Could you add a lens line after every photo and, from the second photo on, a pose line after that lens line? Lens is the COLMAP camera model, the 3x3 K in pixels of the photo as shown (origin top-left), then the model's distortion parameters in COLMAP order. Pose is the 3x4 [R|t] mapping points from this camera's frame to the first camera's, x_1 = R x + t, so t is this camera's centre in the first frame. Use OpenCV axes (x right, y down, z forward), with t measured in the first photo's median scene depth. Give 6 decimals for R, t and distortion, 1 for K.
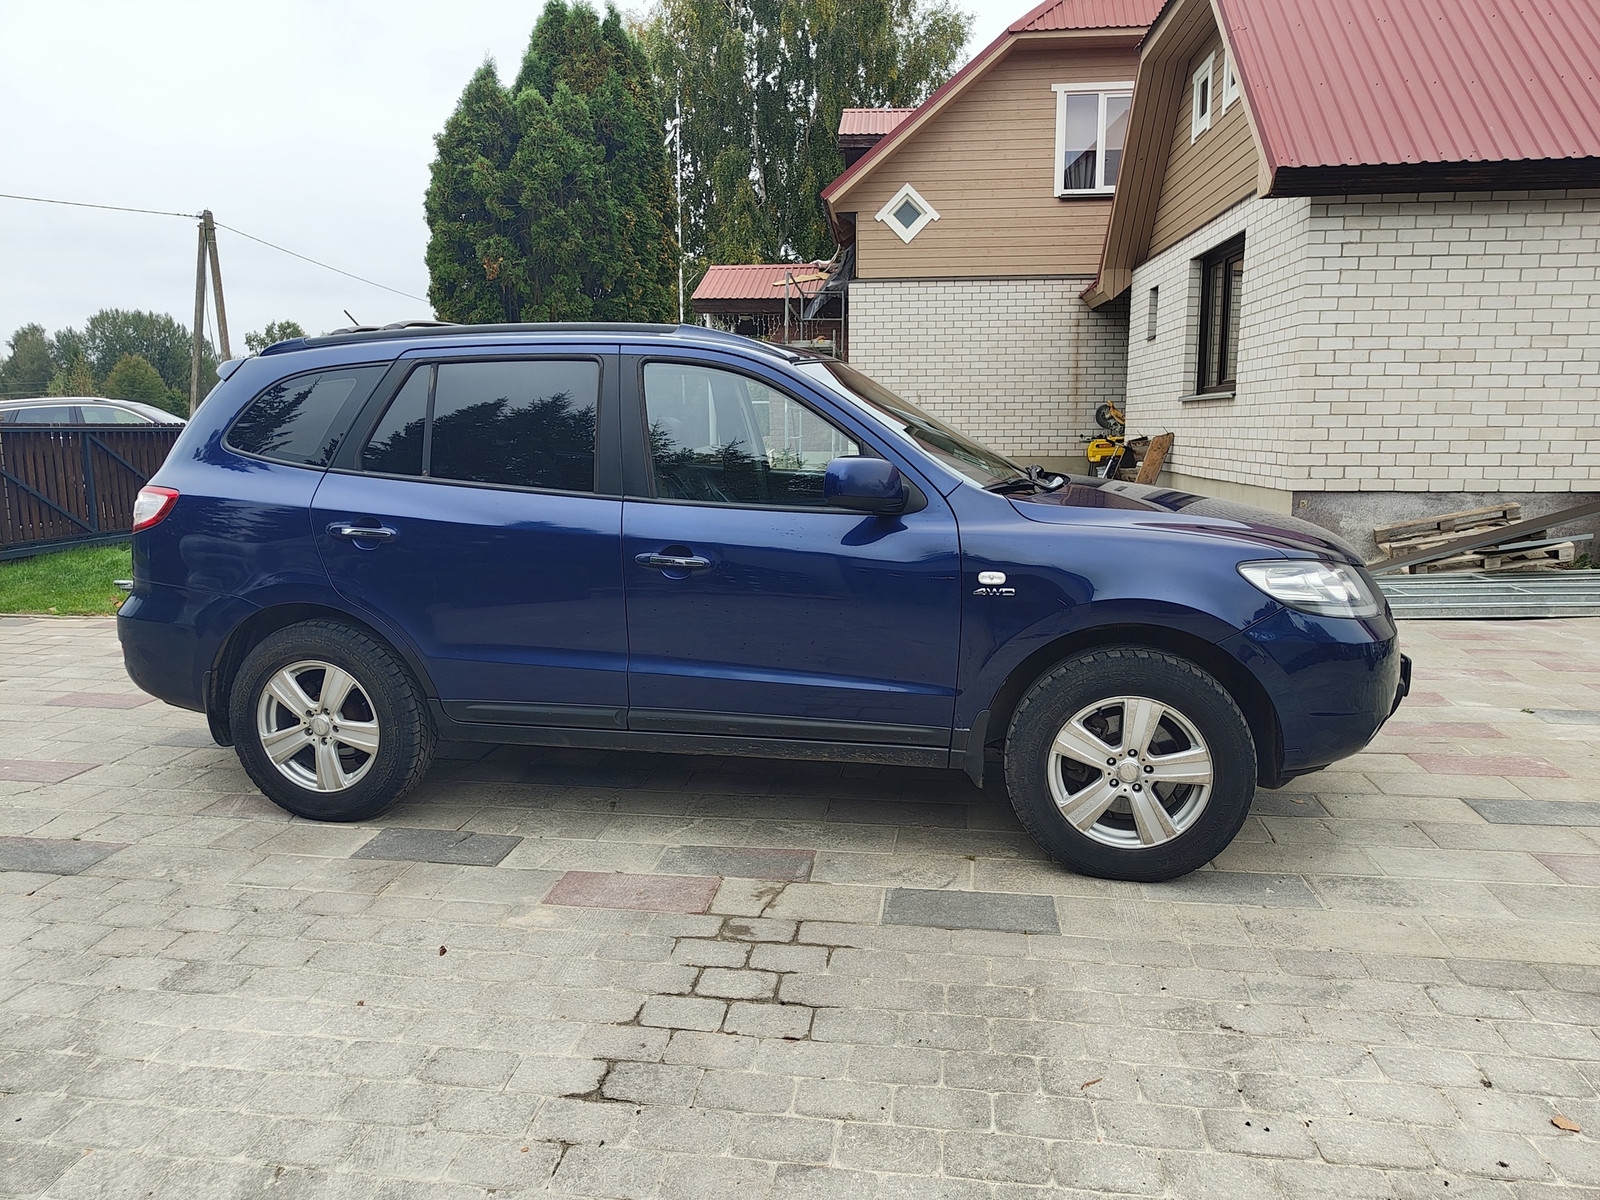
lens RADIAL K [[1114.8, 0, 803.0], [0, 1114.8, 599.0], [0, 0, 1]] dist [0.003999, 0.009090]
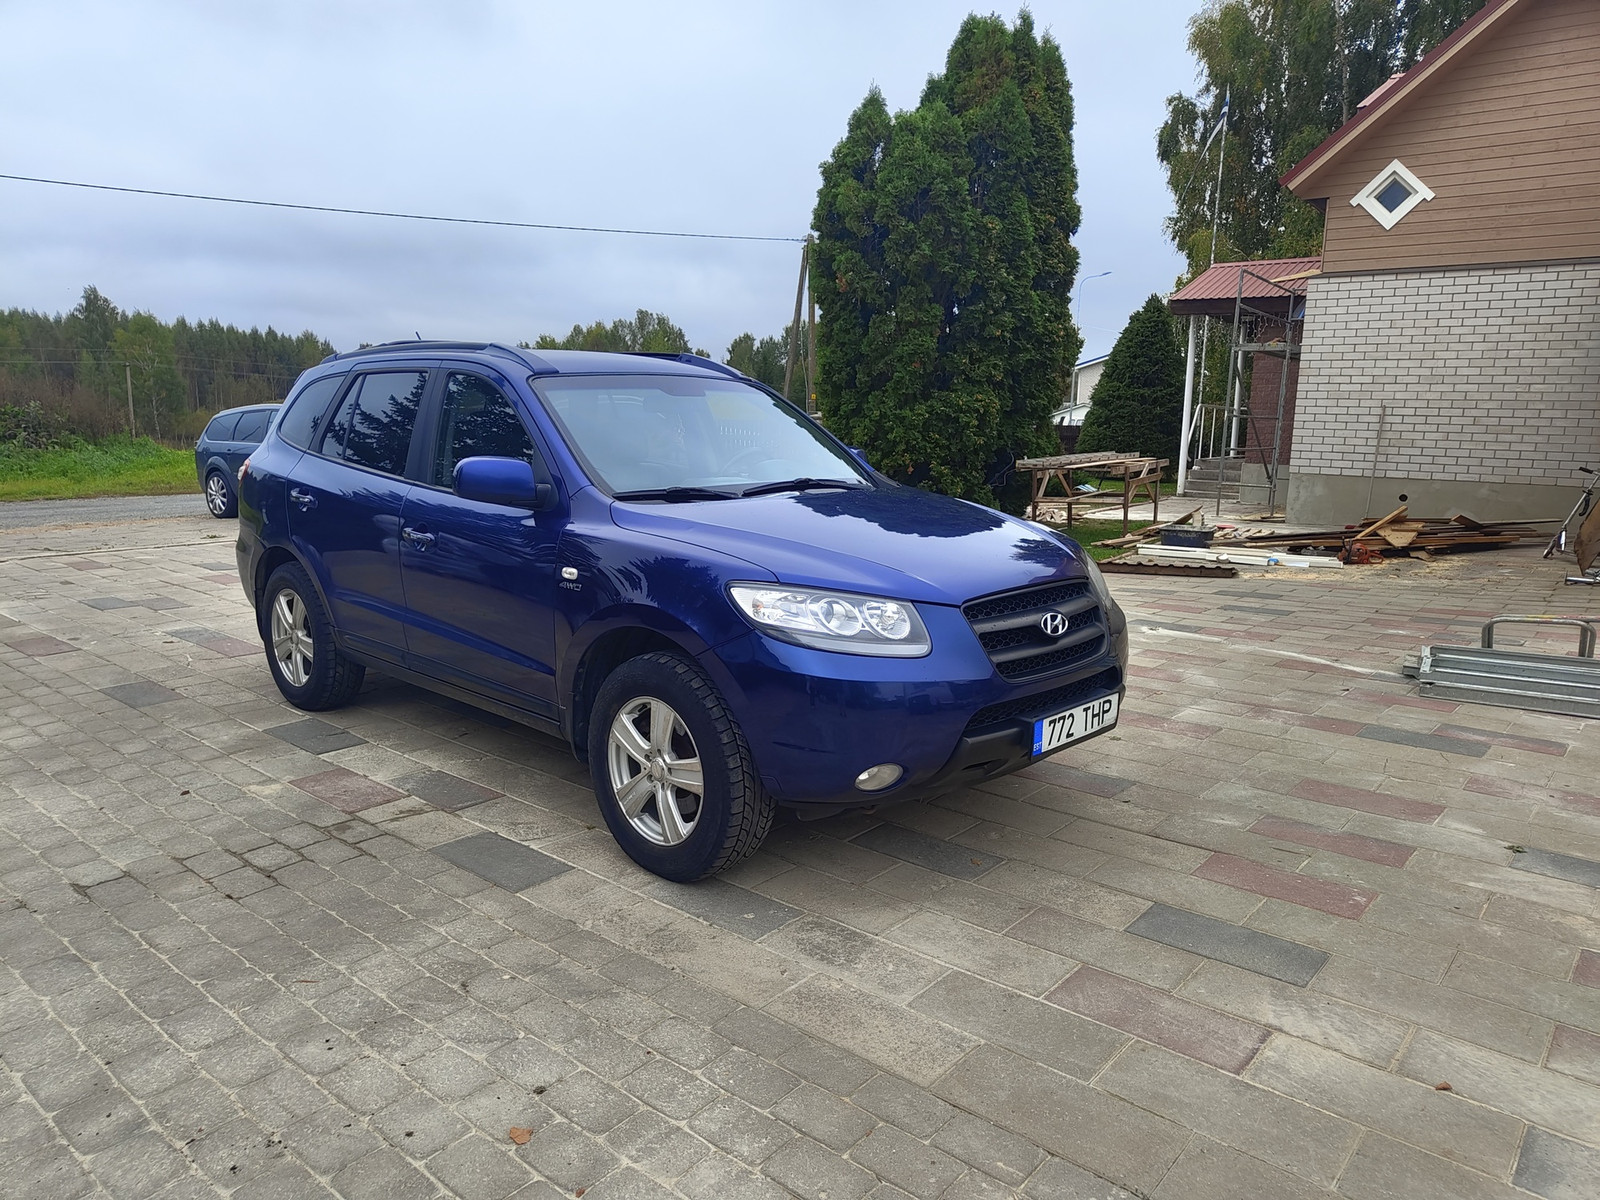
lens RADIAL K [[1114.8, 0, 799.5], [0, 1114.8, 607.3], [0, 0, 1]] dist [0.003999, 0.009090]
pose [[0.846510, 0.114973, -0.519810, 0.304966], [-0.112198, 0.993000, 0.036920, -0.016511], [0.520416, 0.027069, 0.853484, 0.056901]]
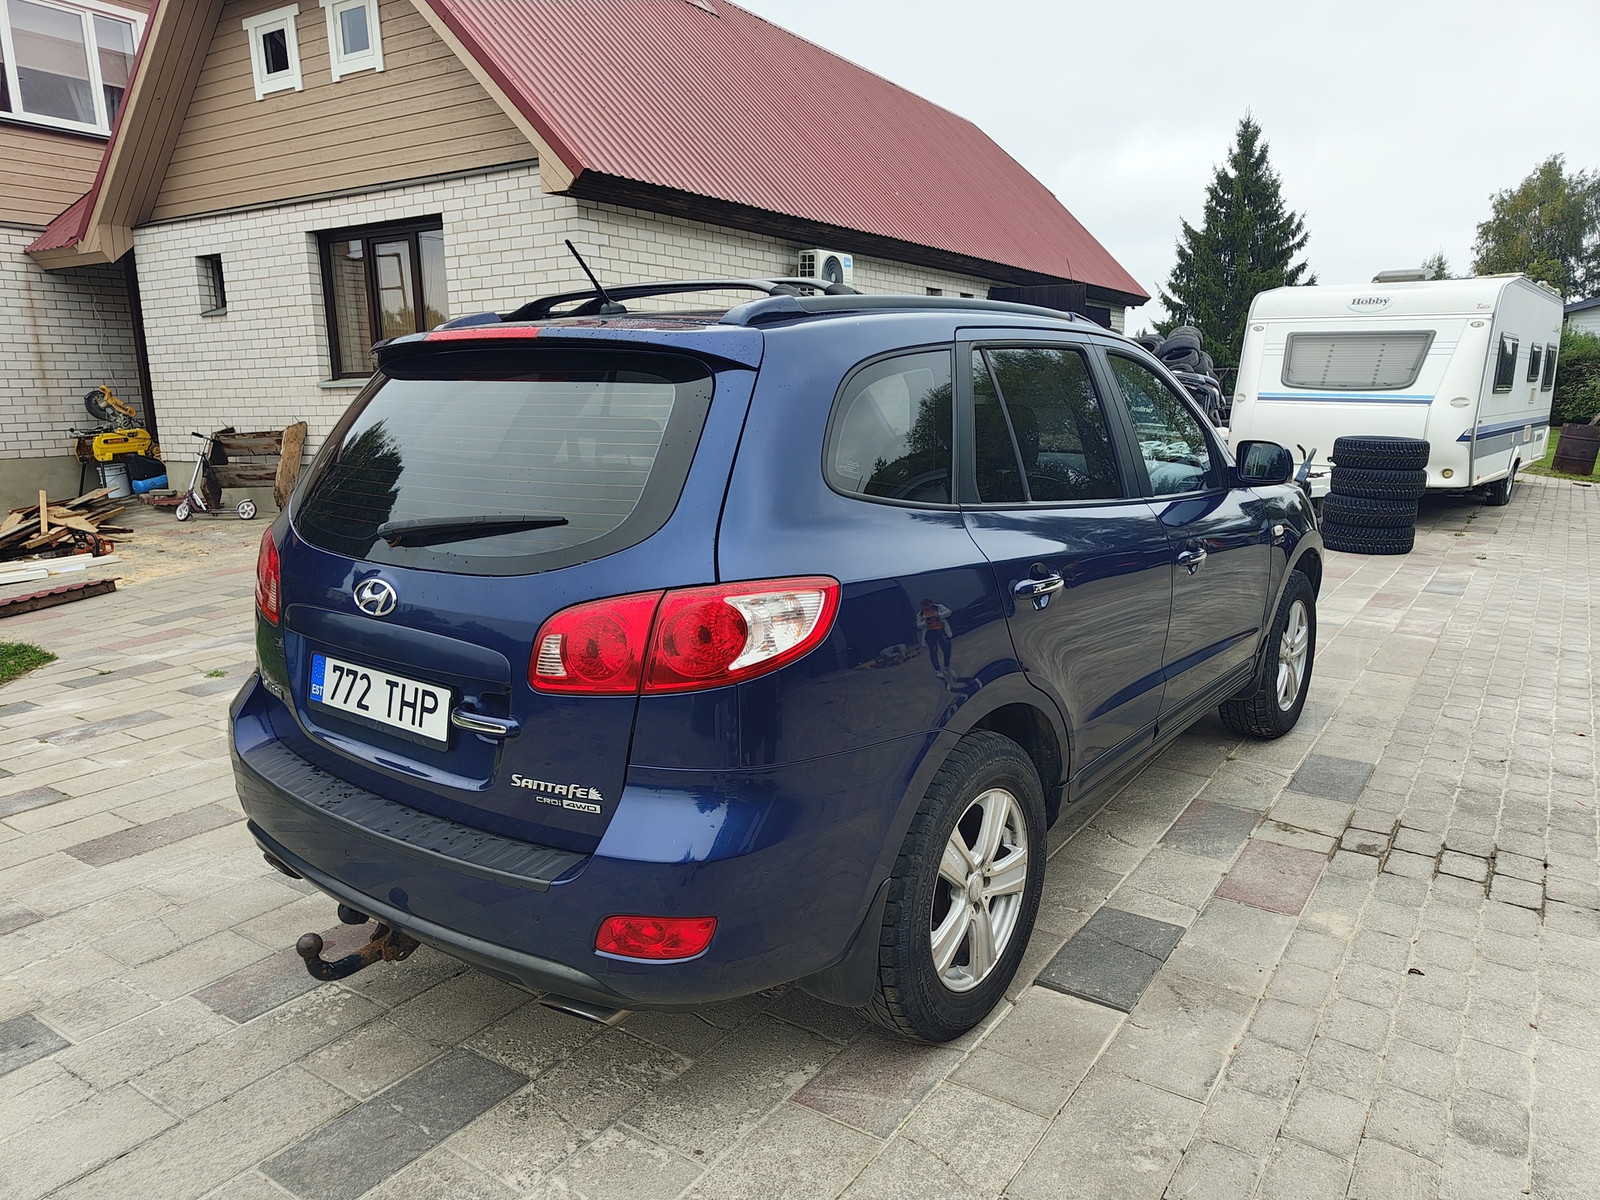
lens RADIAL K [[1114.8, 0, 797.9], [0, 1114.8, 596.5], [0, 0, 1]] dist [0.003999, 0.009090]
pose [[0.438815, -0.171411, 0.882077, -0.395307], [0.159681, 0.980889, 0.111175, -0.056434], [-0.884276, 0.092066, 0.457799, 0.293658]]
